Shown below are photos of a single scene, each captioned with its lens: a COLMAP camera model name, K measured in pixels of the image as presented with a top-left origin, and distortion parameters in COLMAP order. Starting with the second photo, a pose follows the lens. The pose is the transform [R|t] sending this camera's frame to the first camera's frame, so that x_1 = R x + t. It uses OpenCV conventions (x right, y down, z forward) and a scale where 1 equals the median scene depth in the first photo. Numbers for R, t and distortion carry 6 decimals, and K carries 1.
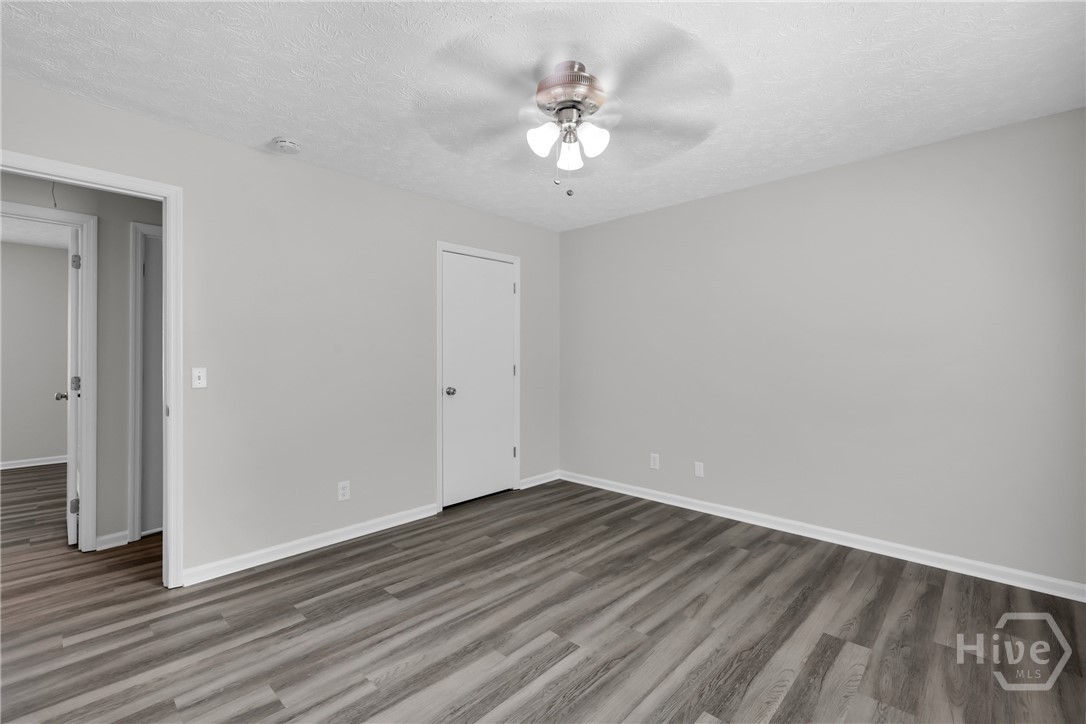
lens RADIAL K [[475.9, 0, 545.8], [0, 475.9, 358.1], [0, 0, 1]] dist [0.003330, 0.000618]
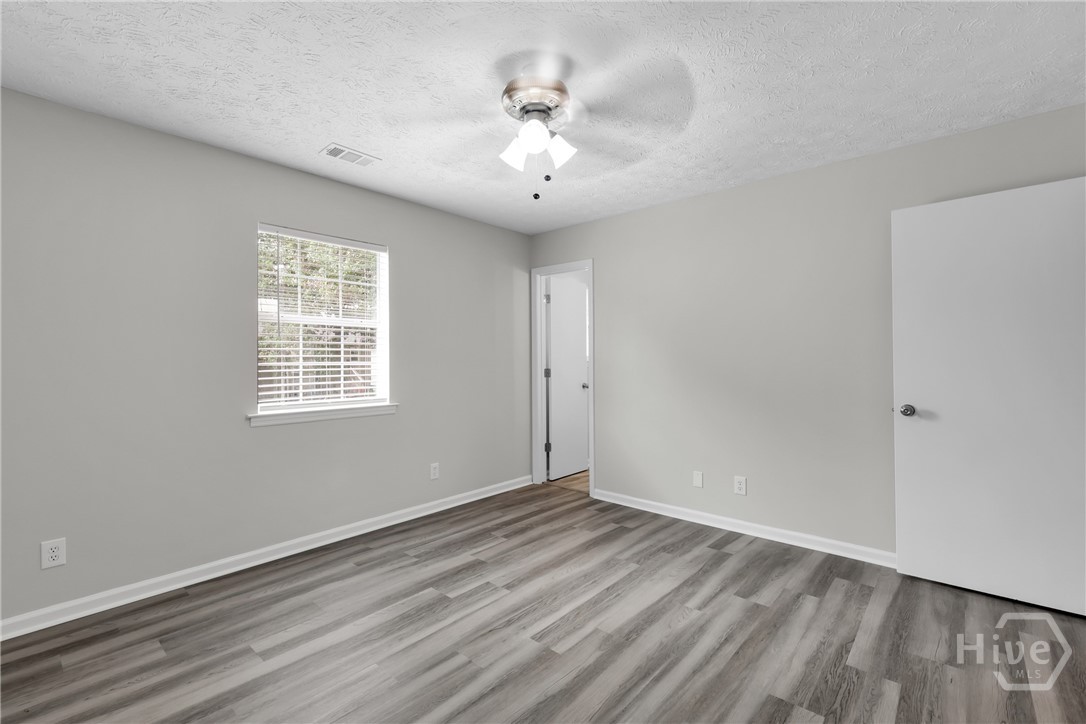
lens RADIAL K [[475.9, 0, 545.8], [0, 475.9, 358.1], [0, 0, 1]] dist [0.003330, 0.000618]
pose [[-0.999395, 0.006613, -0.034144, 0.054746], [0.006579, 0.999978, 0.001102, -0.006562], [0.034150, 0.000876, -0.999416, 1.636662]]
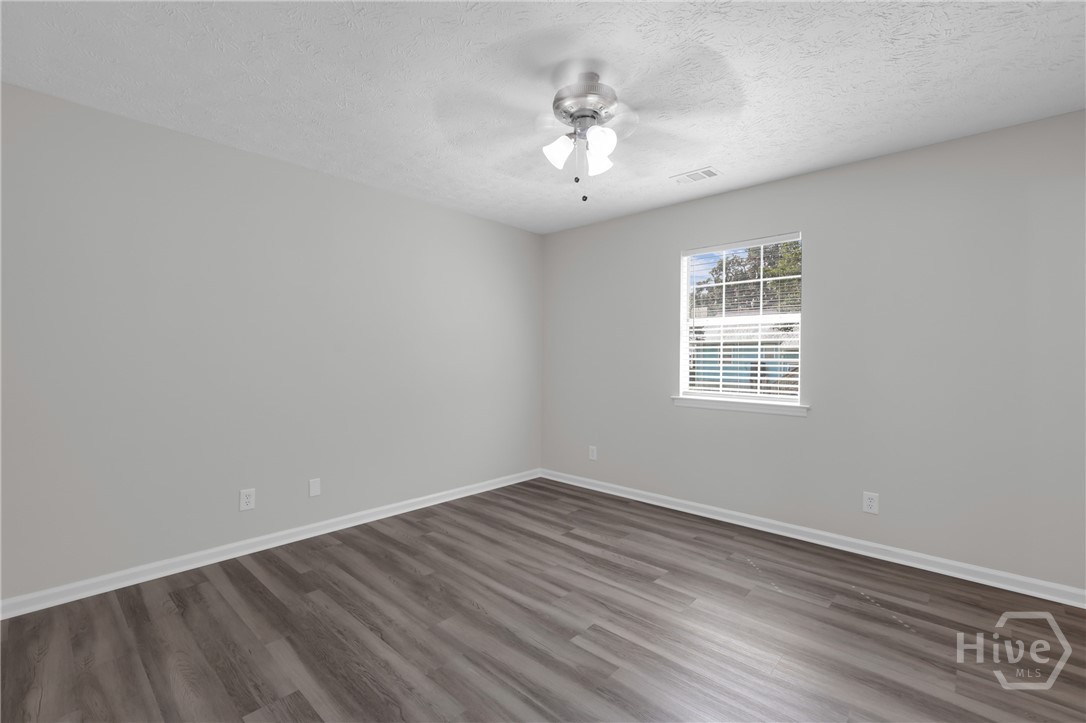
lens RADIAL K [[475.9, 0, 545.8], [0, 475.9, 357.6], [0, 0, 1]] dist [0.003330, 0.000618]
pose [[-0.010588, -0.001601, 0.999943, -0.808285], [-0.002319, 0.999996, 0.001577, -0.000718], [-0.999941, -0.002302, -0.010592, 0.898782]]
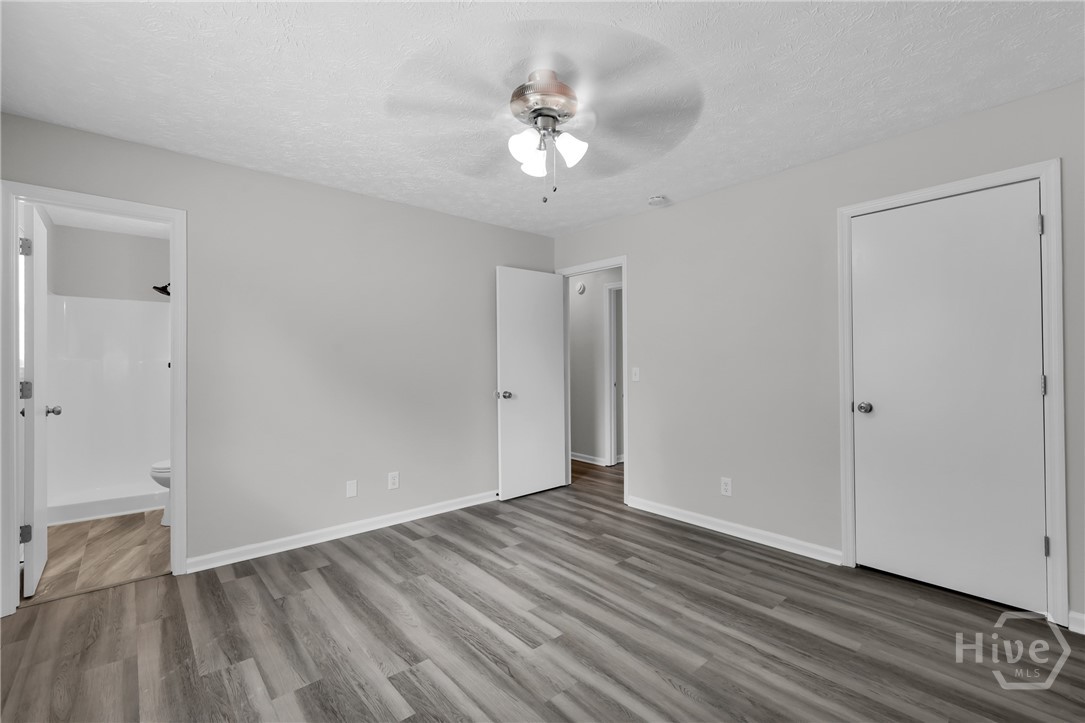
lens RADIAL K [[474.1, 0, 542.6], [0, 474.1, 359.1], [0, 0, 1]] dist [0.004382, 0.000514]
pose [[-0.101420, -0.002949, -0.994839, 0.858342], [0.003863, 0.999987, -0.003358, -0.003981], [0.994836, -0.004184, -0.101407, 0.899947]]
